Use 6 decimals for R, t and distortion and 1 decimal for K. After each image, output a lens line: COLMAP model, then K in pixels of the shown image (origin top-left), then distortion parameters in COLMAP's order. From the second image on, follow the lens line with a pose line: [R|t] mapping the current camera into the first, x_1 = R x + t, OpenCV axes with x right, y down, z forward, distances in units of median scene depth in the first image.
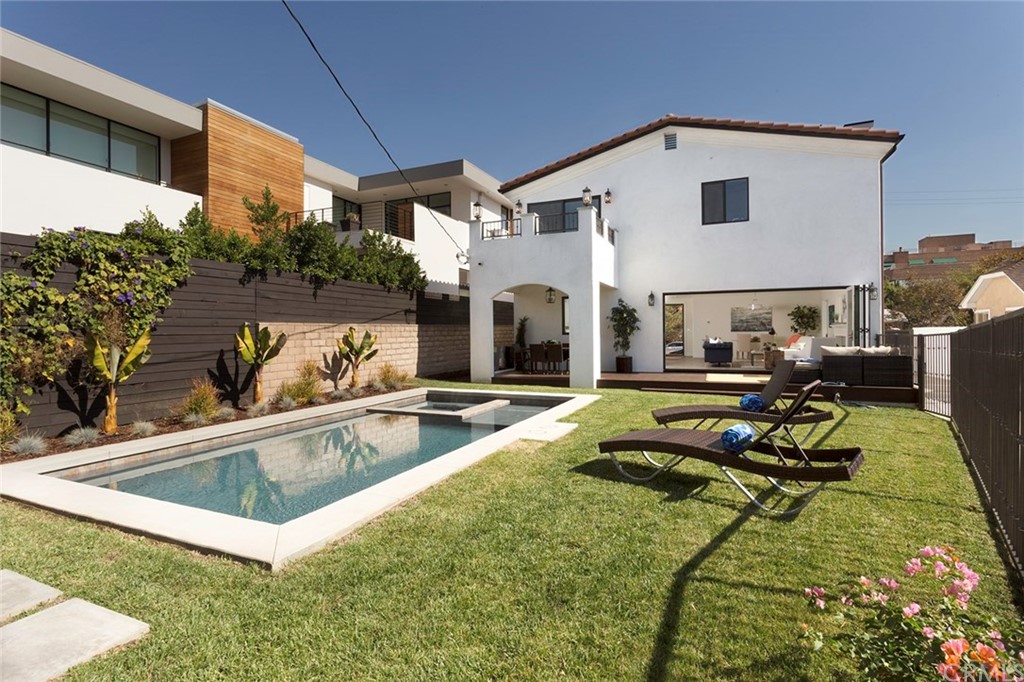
lens RADIAL K [[495.2, 0, 510.3], [0, 495.2, 336.9], [0, 0, 1]] dist [-0.012621, 0.000104]
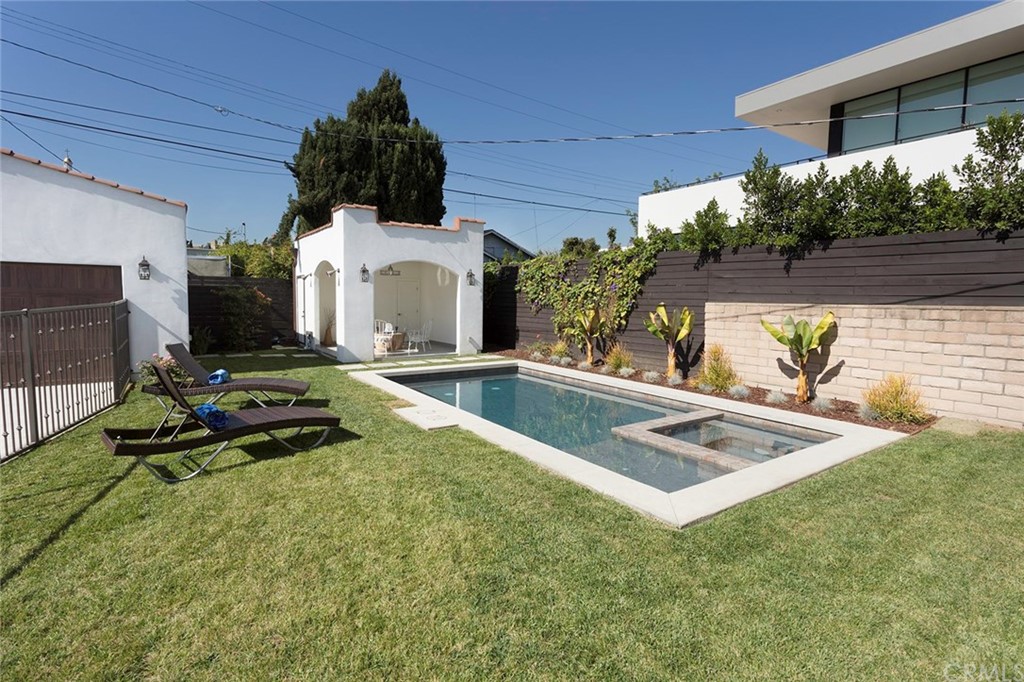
lens RADIAL K [[495.2, 0, 512.8], [0, 495.2, 339.1], [0, 0, 1]] dist [-0.012621, 0.000104]
pose [[-0.531795, 0.070089, -0.843968, 0.575722], [-0.017695, 0.995432, 0.093817, -0.042157], [0.846688, 0.064825, -0.528126, 1.182078]]
